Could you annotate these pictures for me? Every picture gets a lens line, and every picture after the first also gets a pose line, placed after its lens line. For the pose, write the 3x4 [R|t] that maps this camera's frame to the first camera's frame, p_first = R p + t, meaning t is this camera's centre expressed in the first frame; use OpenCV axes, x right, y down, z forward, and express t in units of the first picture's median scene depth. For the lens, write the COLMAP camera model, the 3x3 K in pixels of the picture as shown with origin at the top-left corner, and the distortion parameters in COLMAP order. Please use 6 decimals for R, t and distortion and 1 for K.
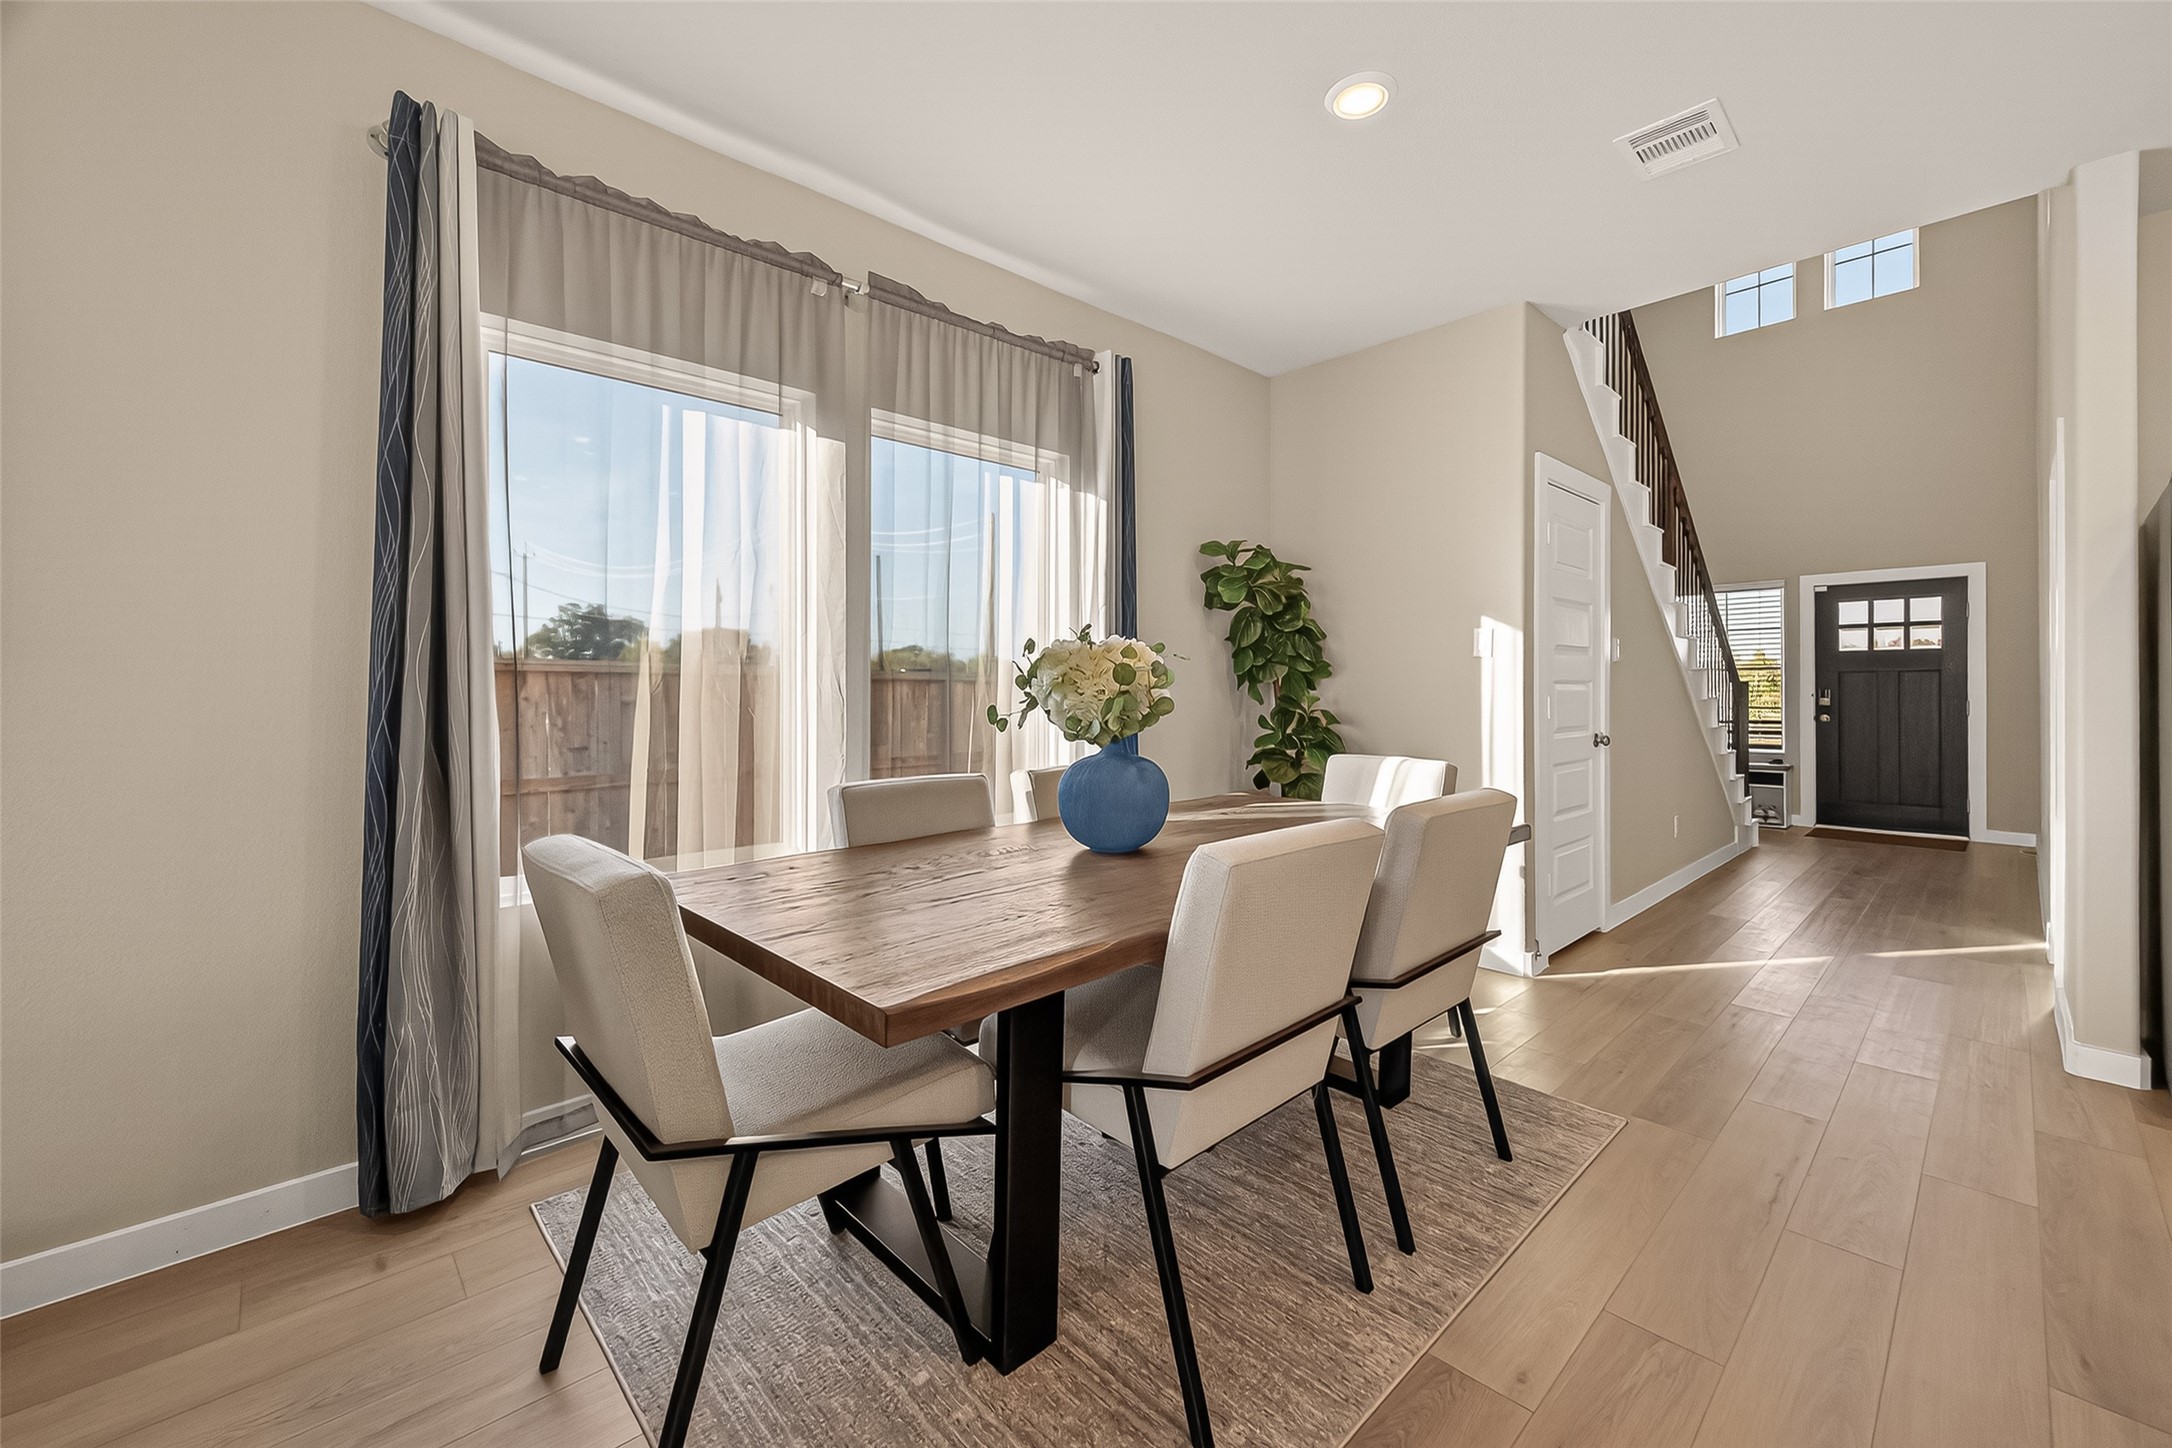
lens RADIAL K [[853.0, 0, 1091.6], [0, 853.0, 705.5], [0, 0, 1]] dist [0.004527, -0.000044]
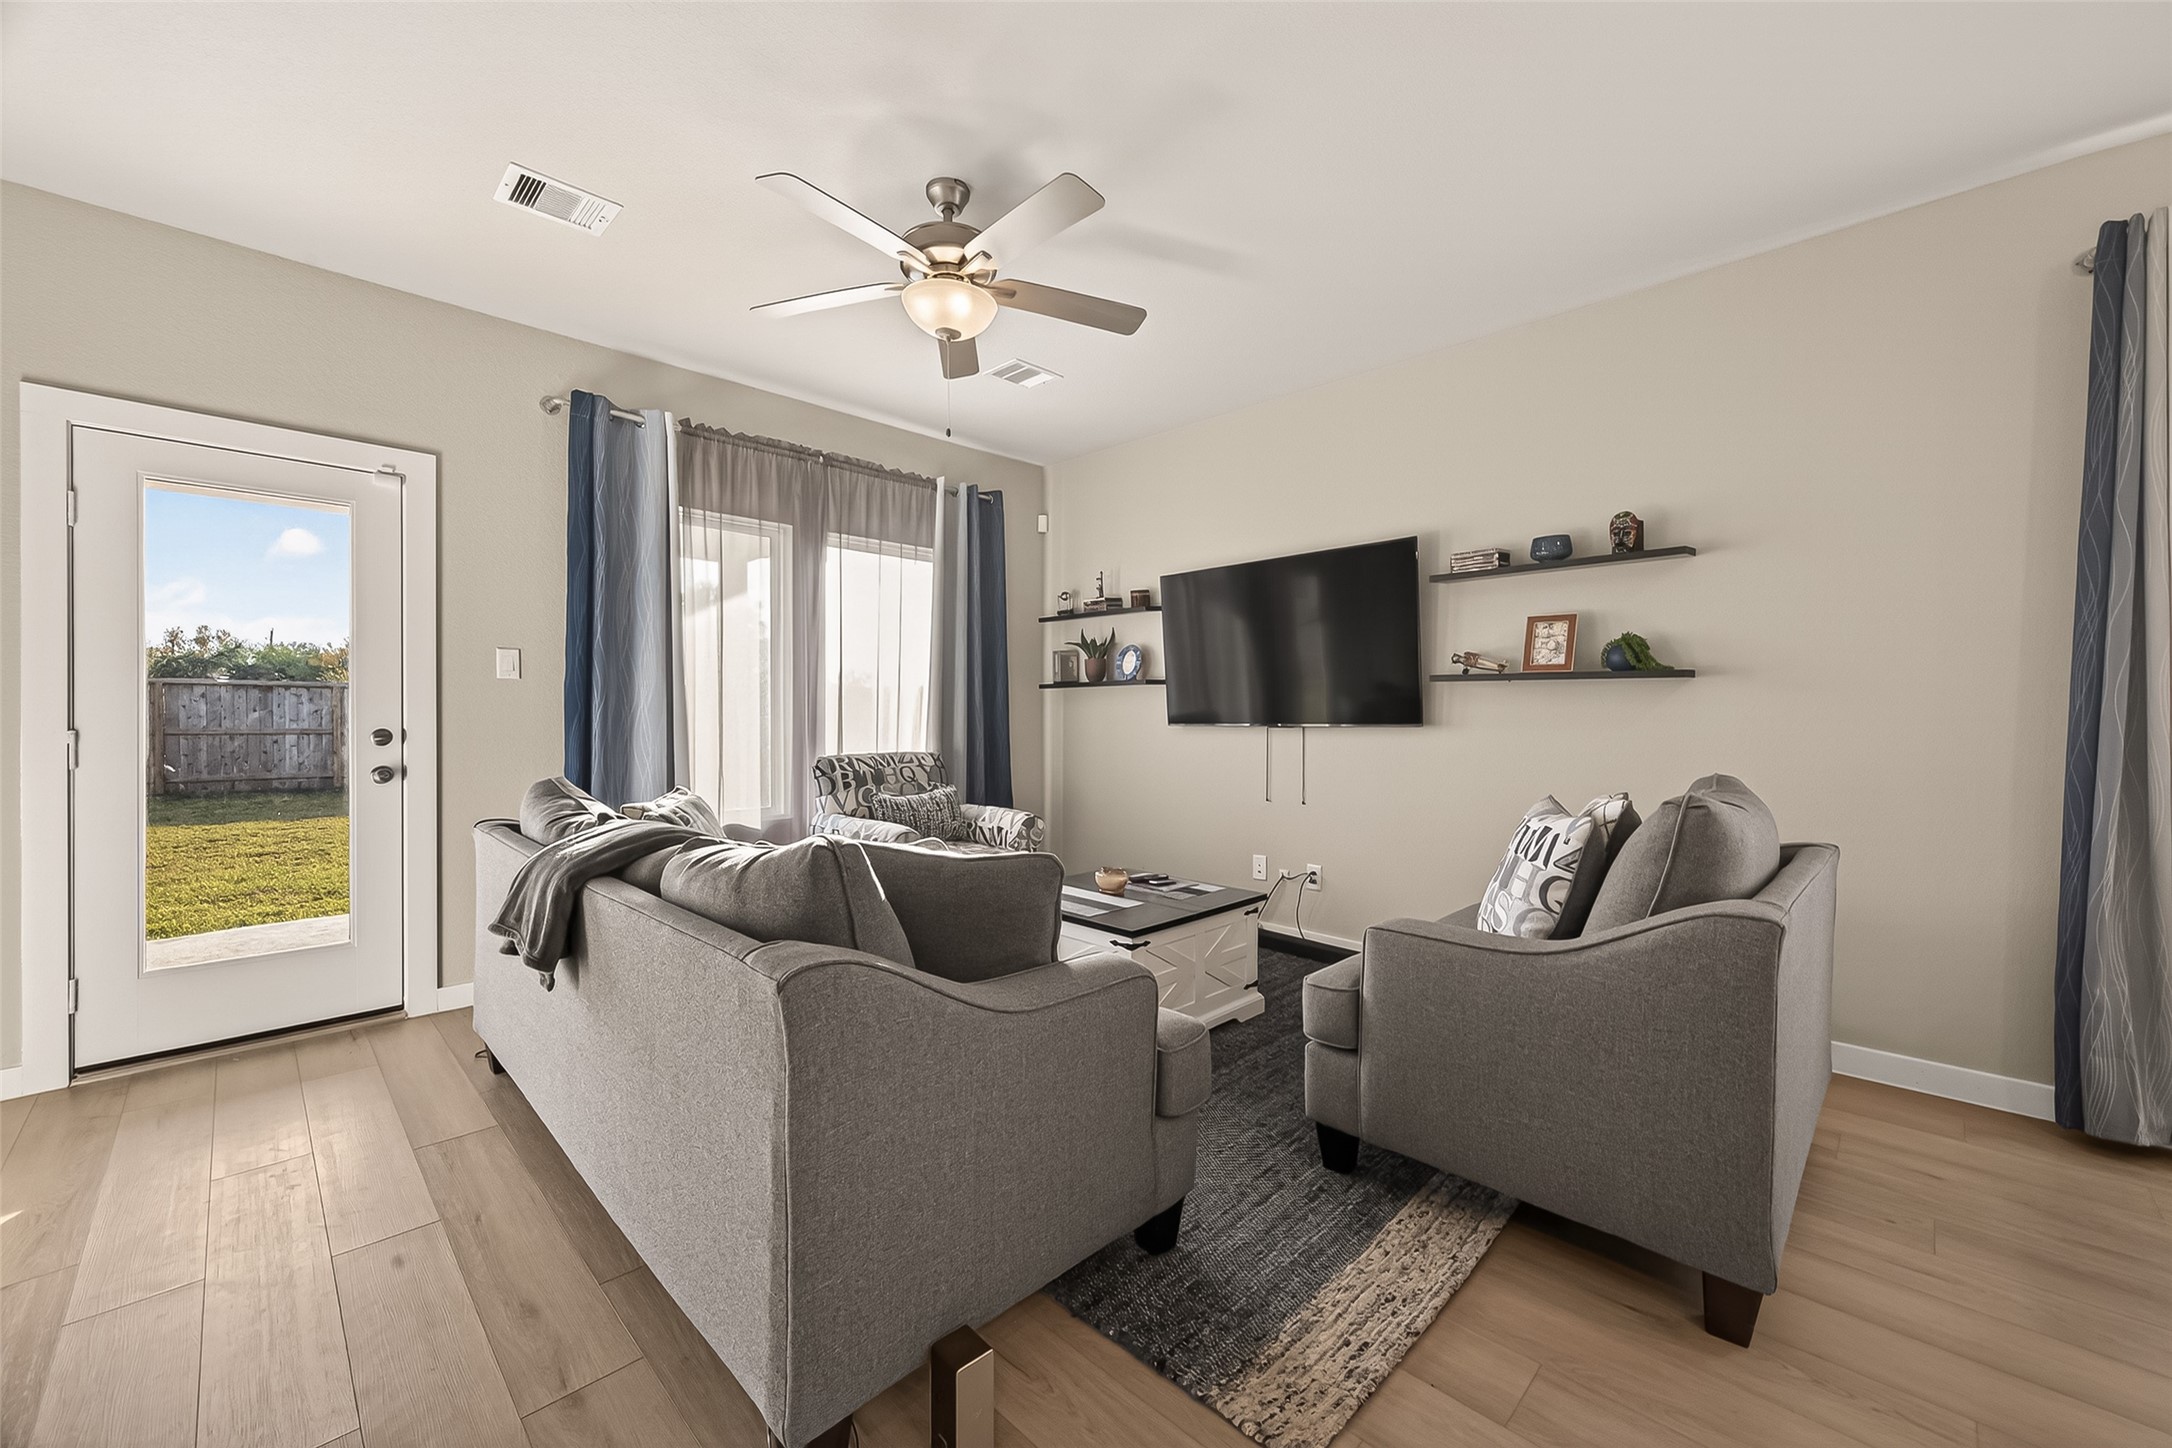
lens RADIAL K [[853.0, 0, 1091.7], [0, 853.0, 723.7], [0, 0, 1]] dist [0.004527, -0.000044]
pose [[0.035863, 0.006553, -0.999335, 0.365406], [-0.005578, 0.999964, 0.006357, -0.004655], [0.999341, 0.005346, 0.035898, -0.480001]]
